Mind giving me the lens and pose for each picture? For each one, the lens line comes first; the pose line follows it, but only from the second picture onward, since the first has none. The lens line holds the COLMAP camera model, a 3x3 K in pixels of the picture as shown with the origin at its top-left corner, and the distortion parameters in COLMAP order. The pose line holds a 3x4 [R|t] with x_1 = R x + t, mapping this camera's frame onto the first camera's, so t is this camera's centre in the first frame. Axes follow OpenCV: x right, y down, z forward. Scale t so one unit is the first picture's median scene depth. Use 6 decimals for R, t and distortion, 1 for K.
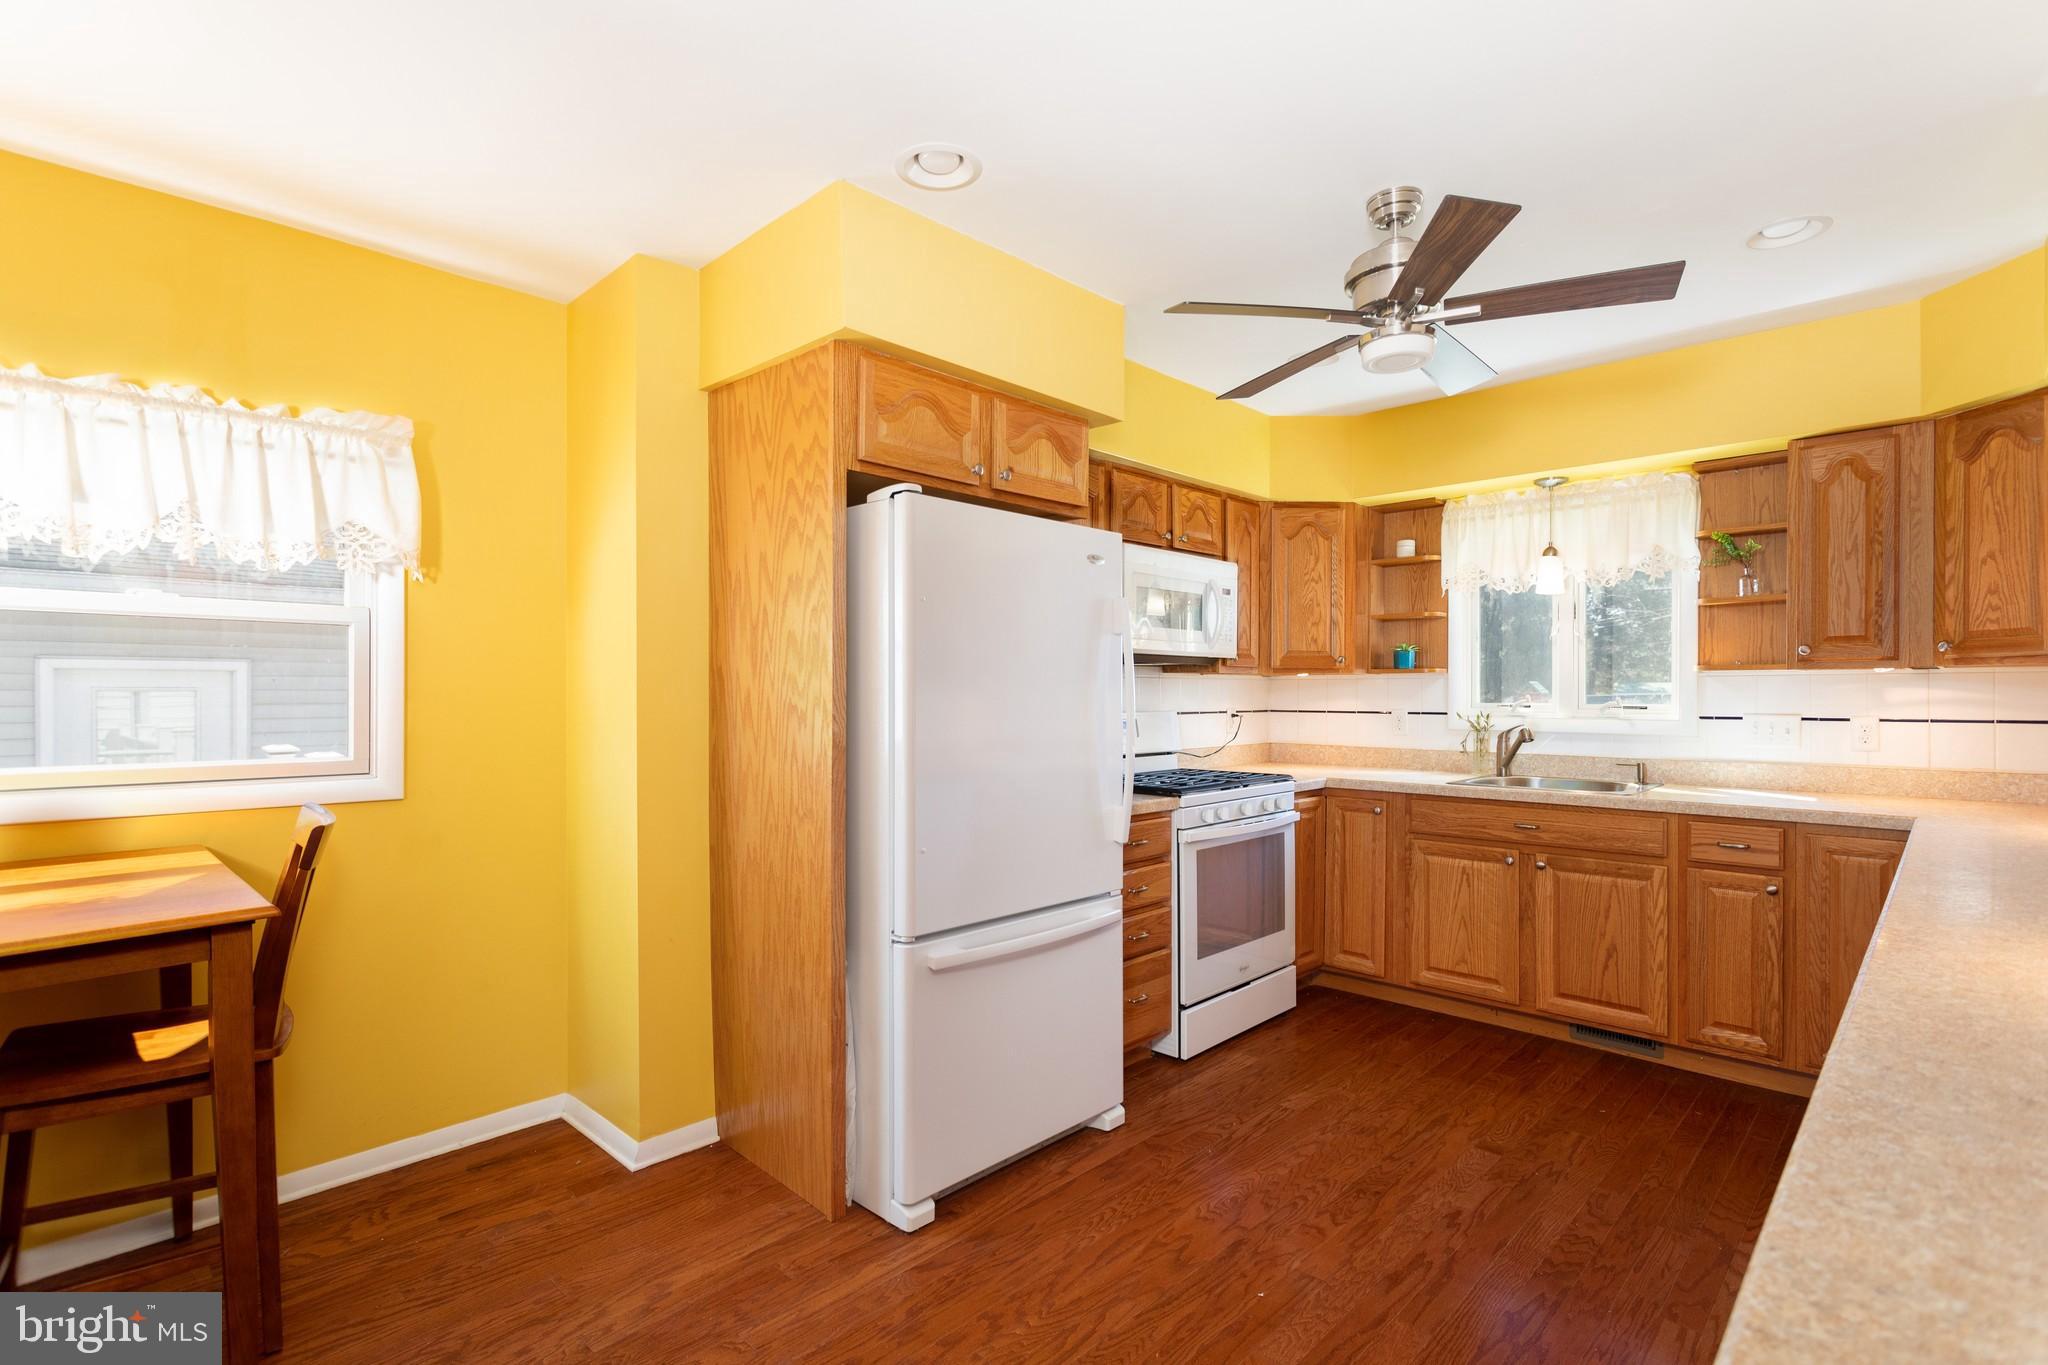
lens RADIAL K [[979.9, 0, 1022.6], [0, 979.9, 681.4], [0, 0, 1]] dist [0.002466, 0.000976]
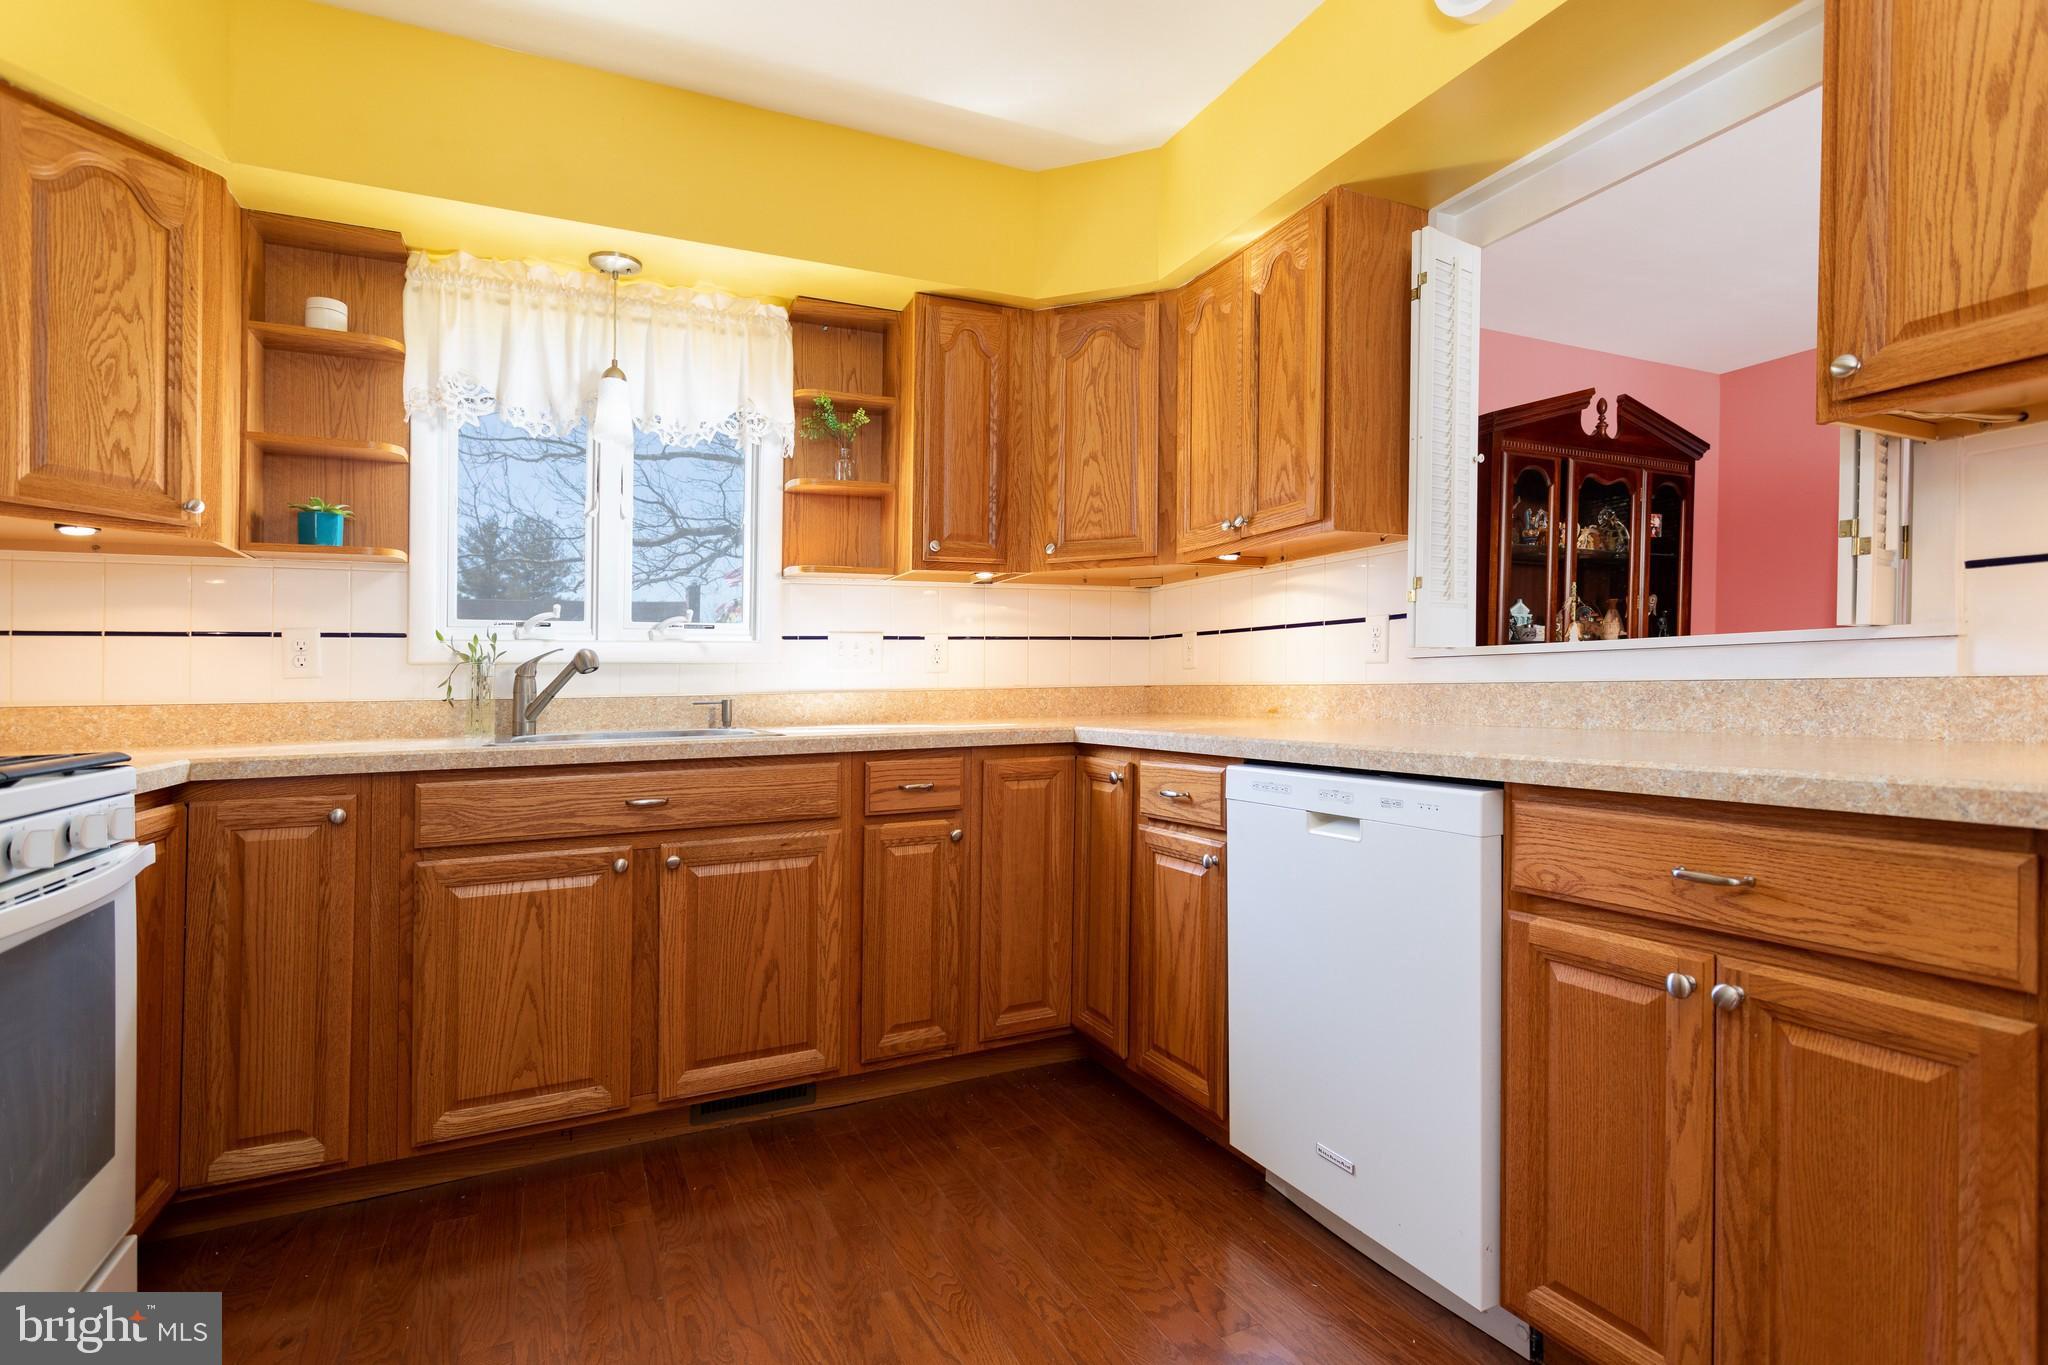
lens RADIAL K [[979.9, 0, 1022.0], [0, 979.9, 683.6], [0, 0, 1]] dist [0.002466, 0.000976]
pose [[0.349524, -0.002293, 0.936925, 0.034439], [0.008629, 0.999962, -0.000772, 0.076766], [-0.936888, 0.008354, 0.349530, 0.567676]]
